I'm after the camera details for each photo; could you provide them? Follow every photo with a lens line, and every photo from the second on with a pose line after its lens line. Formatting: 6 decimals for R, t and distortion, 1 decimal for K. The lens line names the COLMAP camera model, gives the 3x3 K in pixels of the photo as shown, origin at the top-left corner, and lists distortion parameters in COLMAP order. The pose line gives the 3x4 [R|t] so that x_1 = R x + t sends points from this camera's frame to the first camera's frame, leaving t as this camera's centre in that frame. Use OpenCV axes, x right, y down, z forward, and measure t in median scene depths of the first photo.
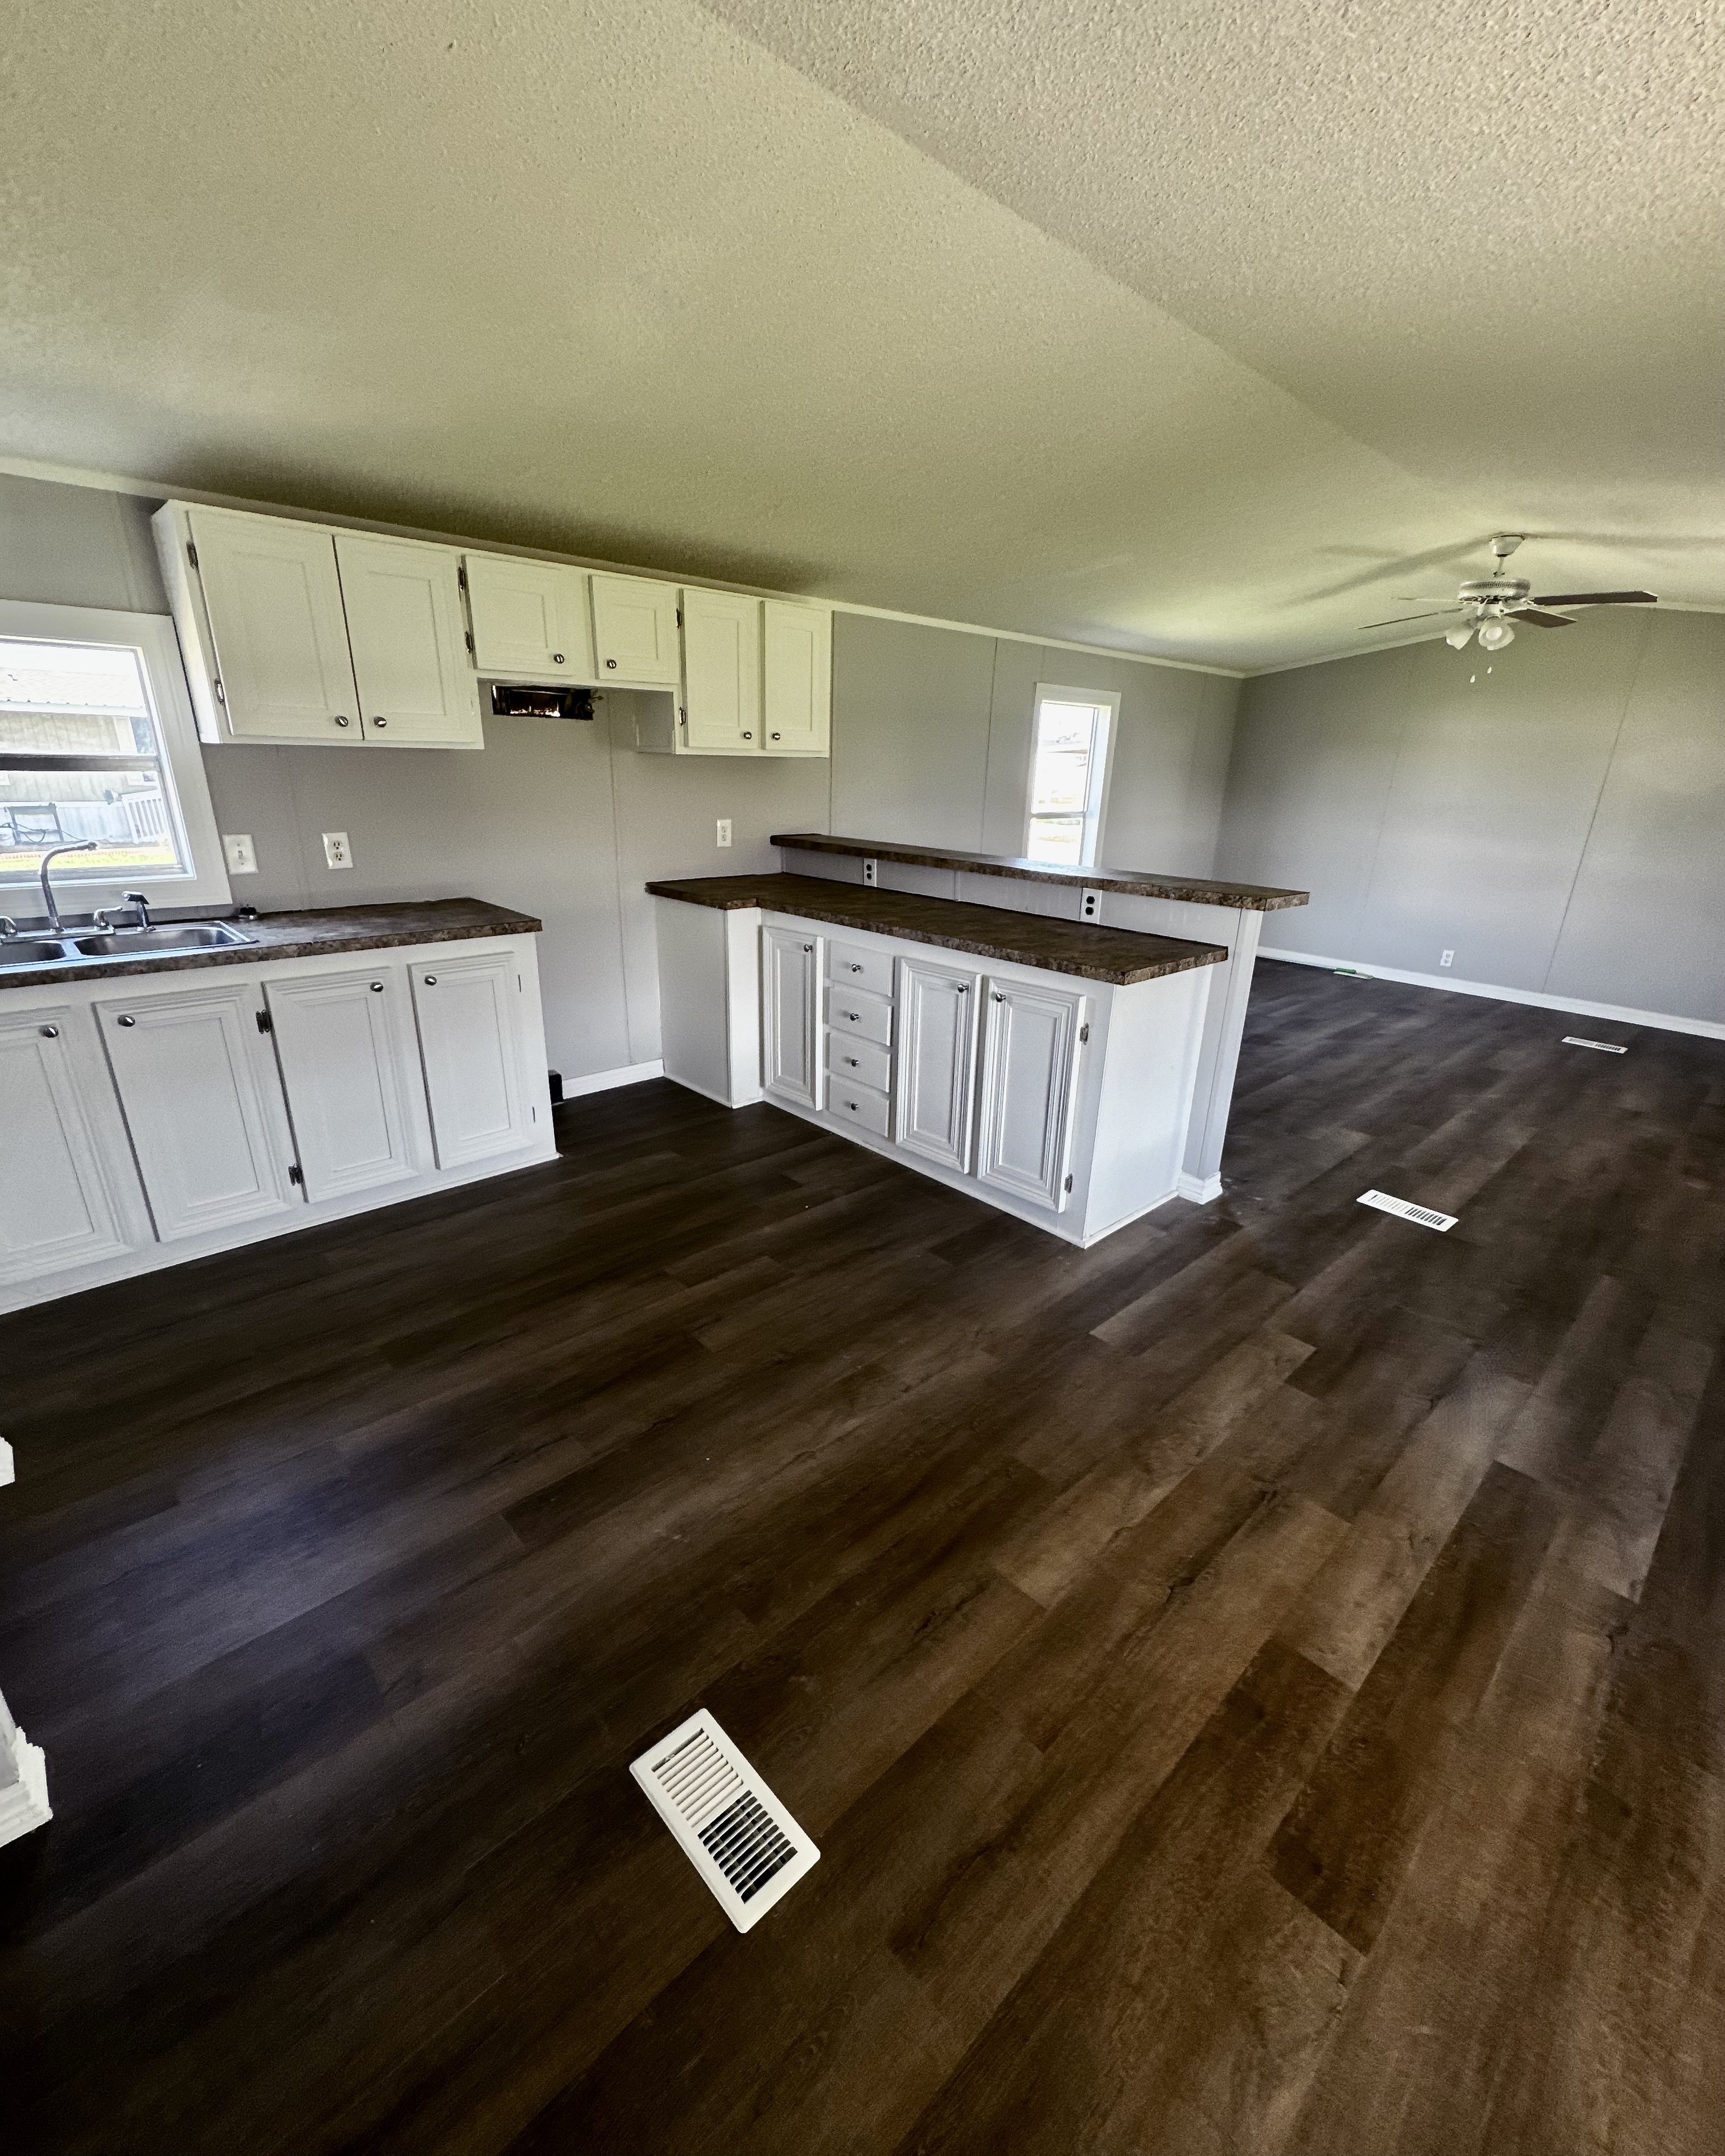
lens RADIAL K [[916.4, 0, 859.3], [0, 916.4, 1094.7], [0, 0, 1]] dist [-0.001755, 0.000241]
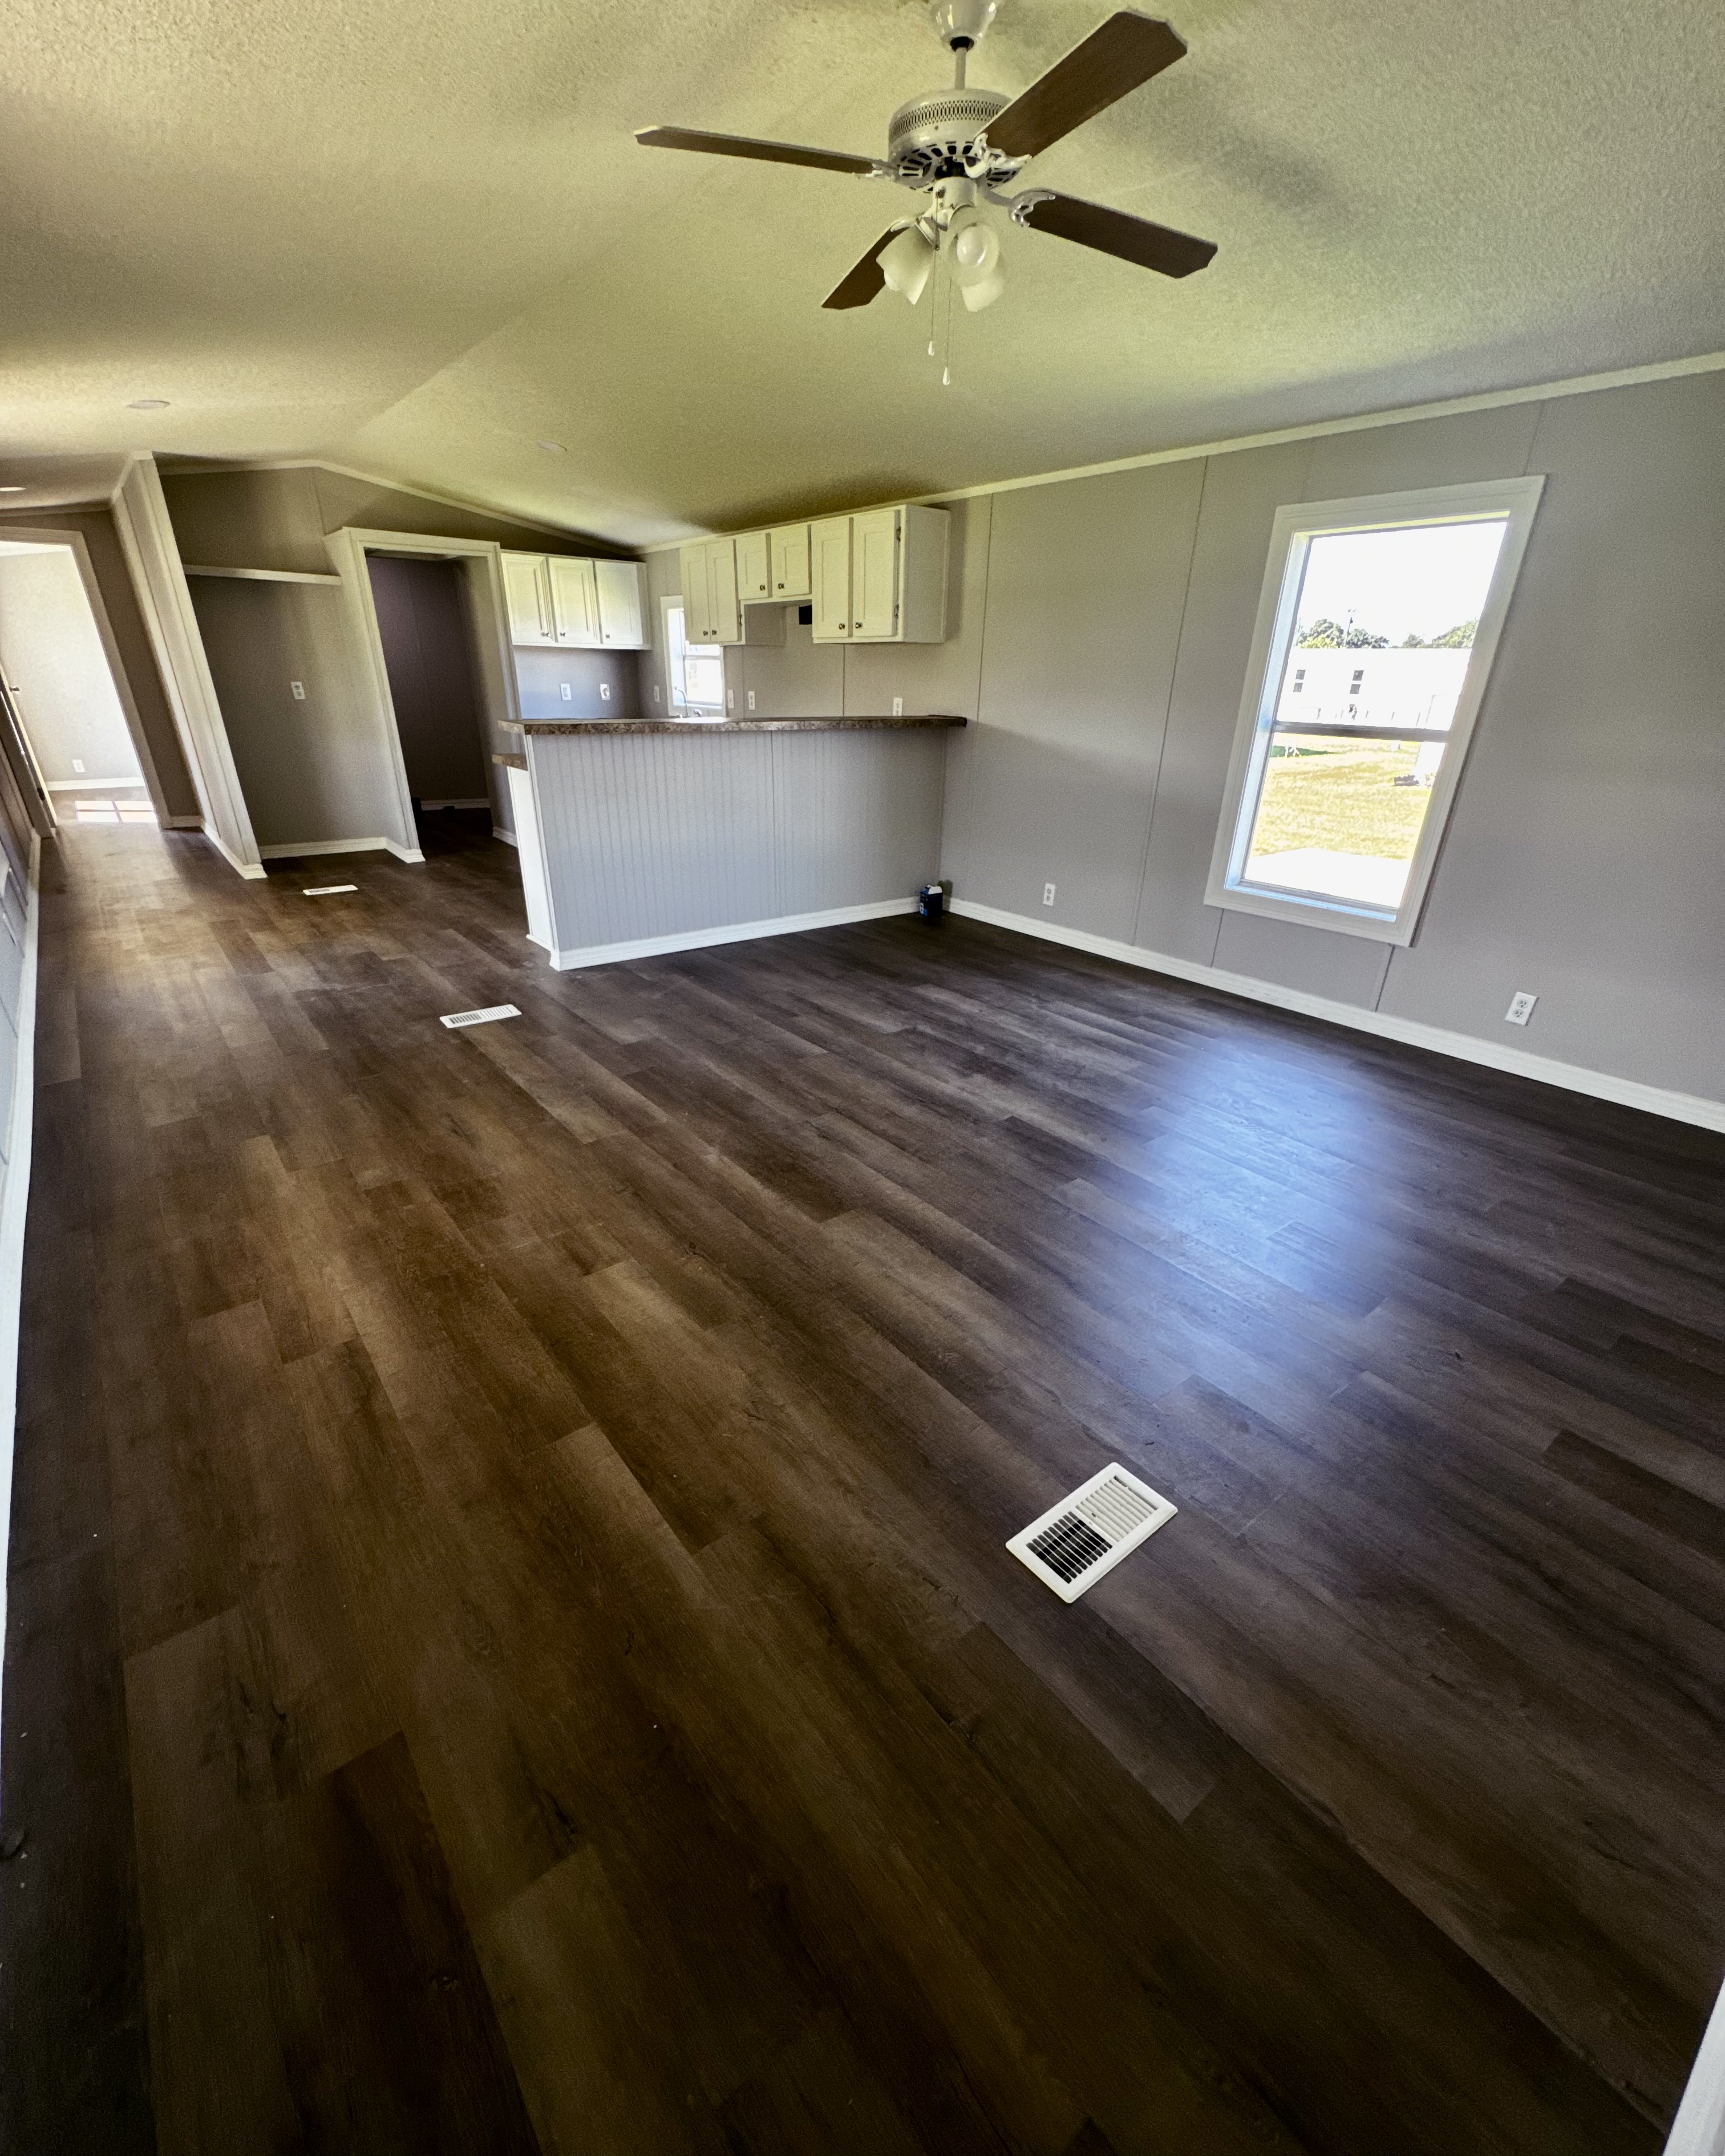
lens RADIAL K [[916.4, 0, 866.4], [0, 916.4, 1135.0], [0, 0, 1]] dist [-0.001755, 0.000241]
pose [[-0.084623, 0.422322, -0.902487, 2.431845], [-0.364261, 0.829932, 0.422525, -0.607565], [0.927444, 0.364496, 0.083604, 2.059099]]
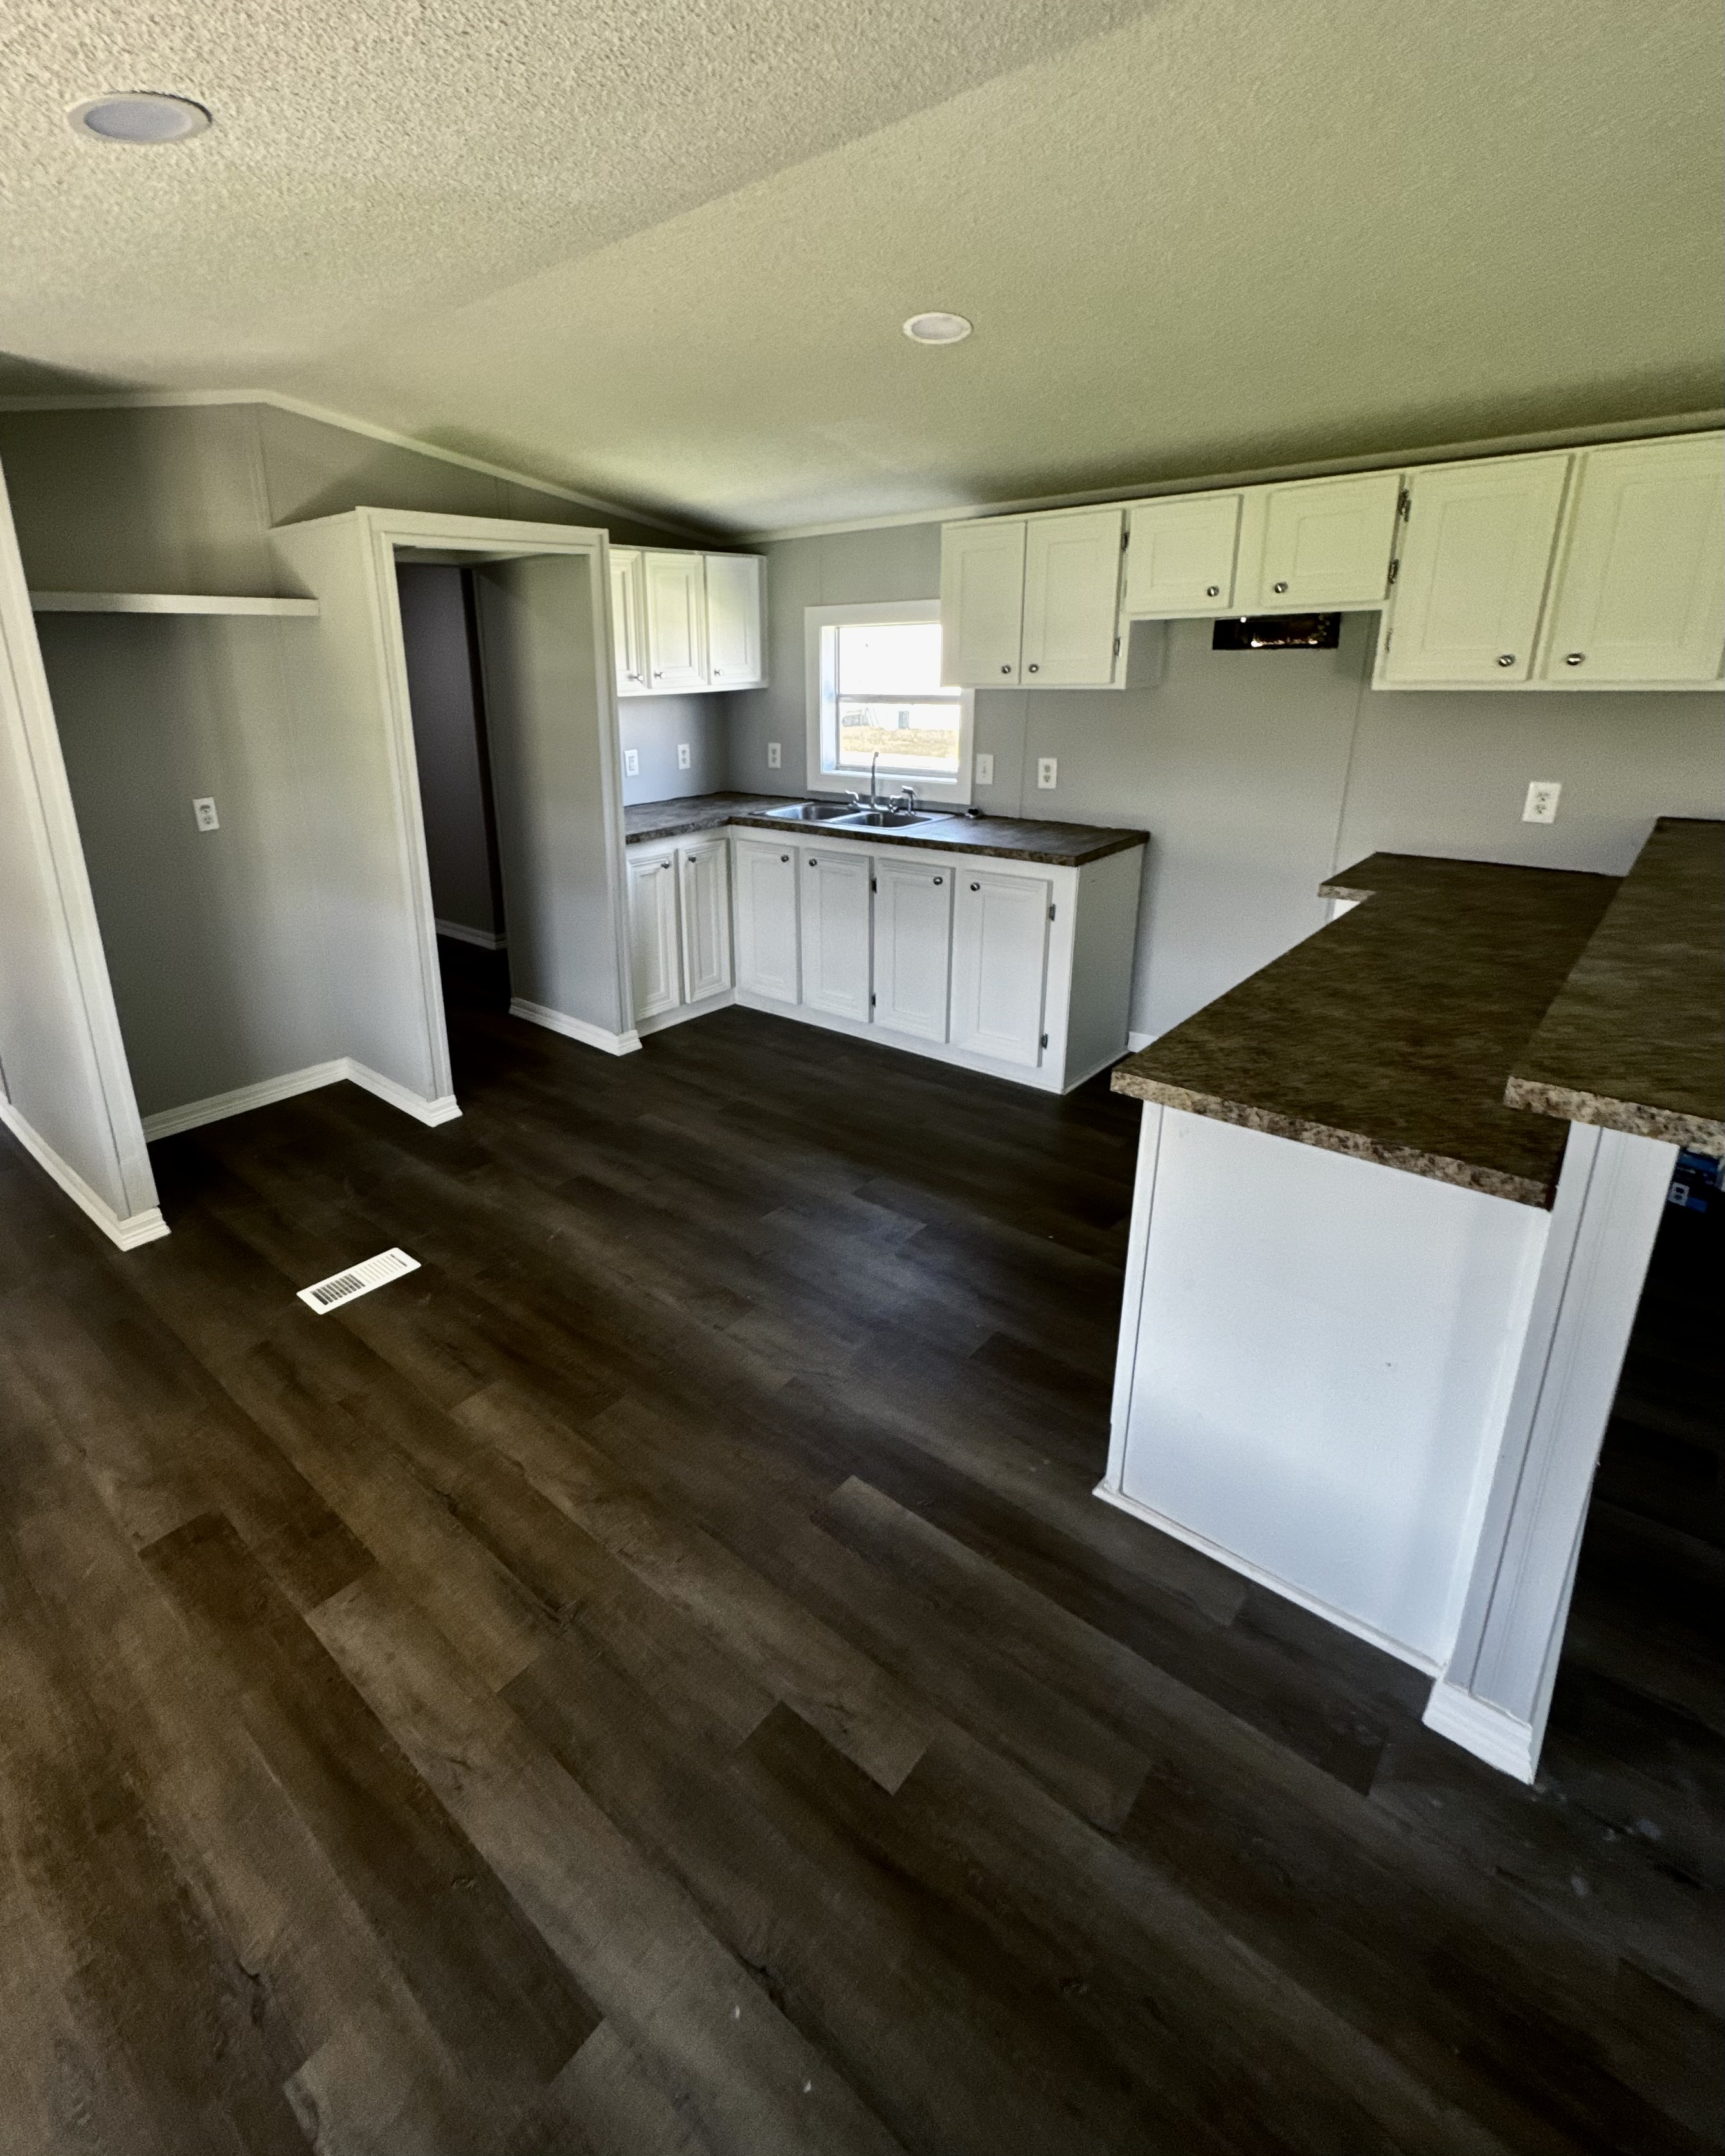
lens RADIAL K [[1033.2, 0, 763.9], [0, 1033.2, 966.6], [0, 0, 1]] dist [-0.001874, 0.001010]
pose [[0.074900, 0.262047, -0.962144, 1.058224], [-0.320034, 0.920131, 0.225691, -0.320305], [0.944441, 0.291015, 0.152782, 0.766512]]
